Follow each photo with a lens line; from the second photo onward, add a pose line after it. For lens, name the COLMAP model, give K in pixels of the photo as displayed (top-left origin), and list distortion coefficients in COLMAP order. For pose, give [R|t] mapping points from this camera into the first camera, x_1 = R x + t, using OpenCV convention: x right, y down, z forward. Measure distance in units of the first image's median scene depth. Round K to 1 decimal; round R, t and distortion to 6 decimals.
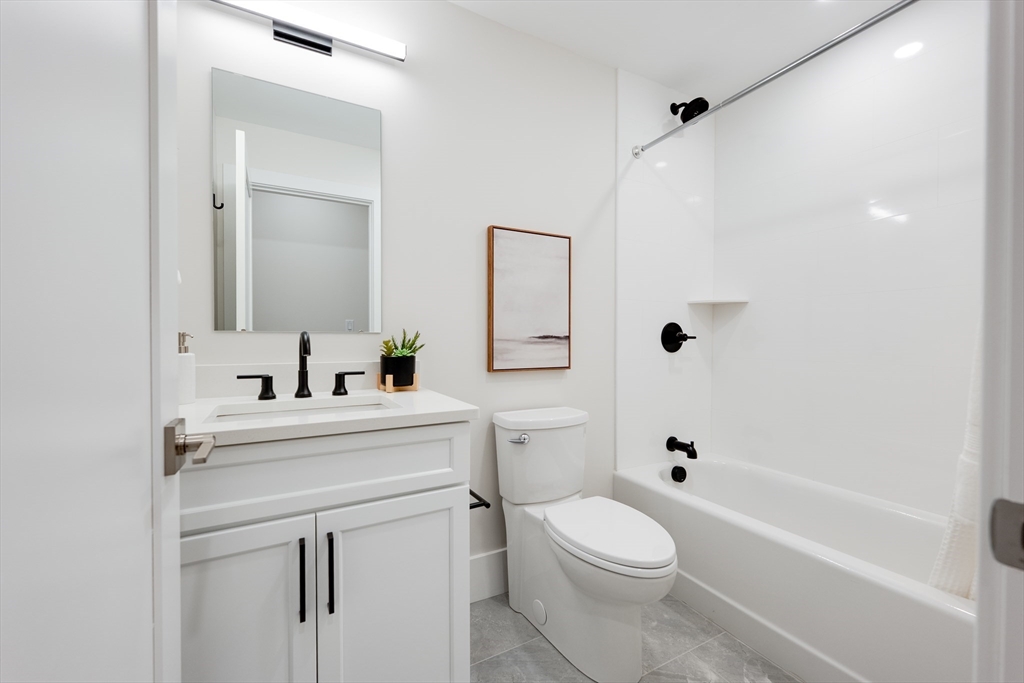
lens RADIAL K [[405.7, 0, 516.9], [0, 405.7, 339.6], [0, 0, 1]] dist [0.004608, 0.000129]
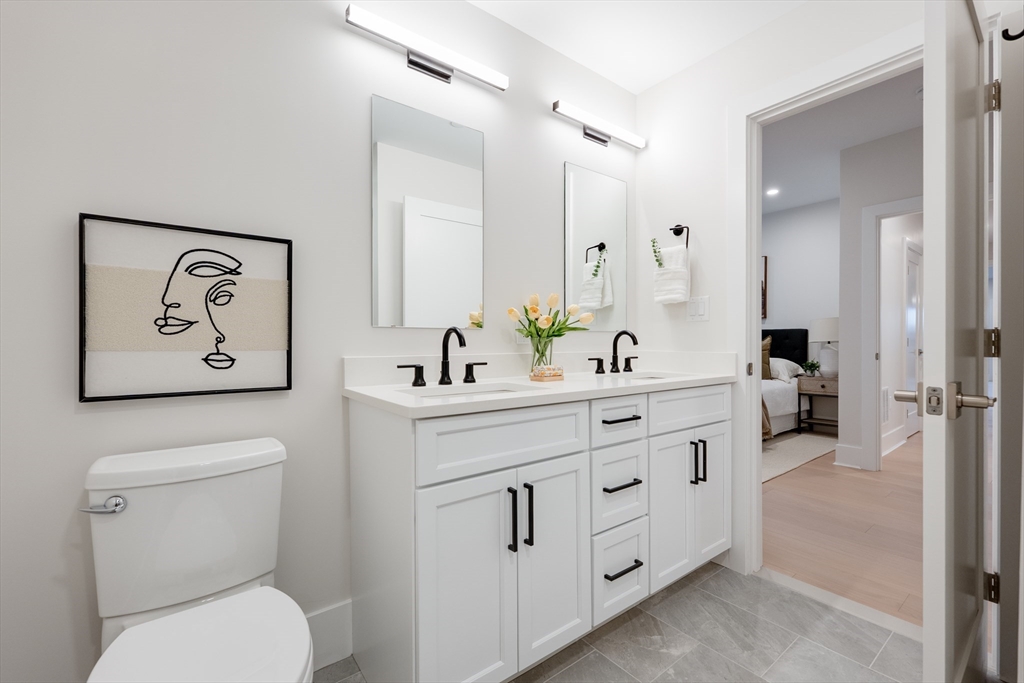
lens RADIAL K [[436.4, 0, 529.0], [0, 436.4, 343.1], [0, 0, 1]] dist [0.000193, 0.000343]
pose [[0.983851, 0.004487, 0.178936, -0.515461], [-0.007536, 0.999838, 0.016365, 0.002091], [-0.178833, -0.017449, 0.983725, -0.274115]]
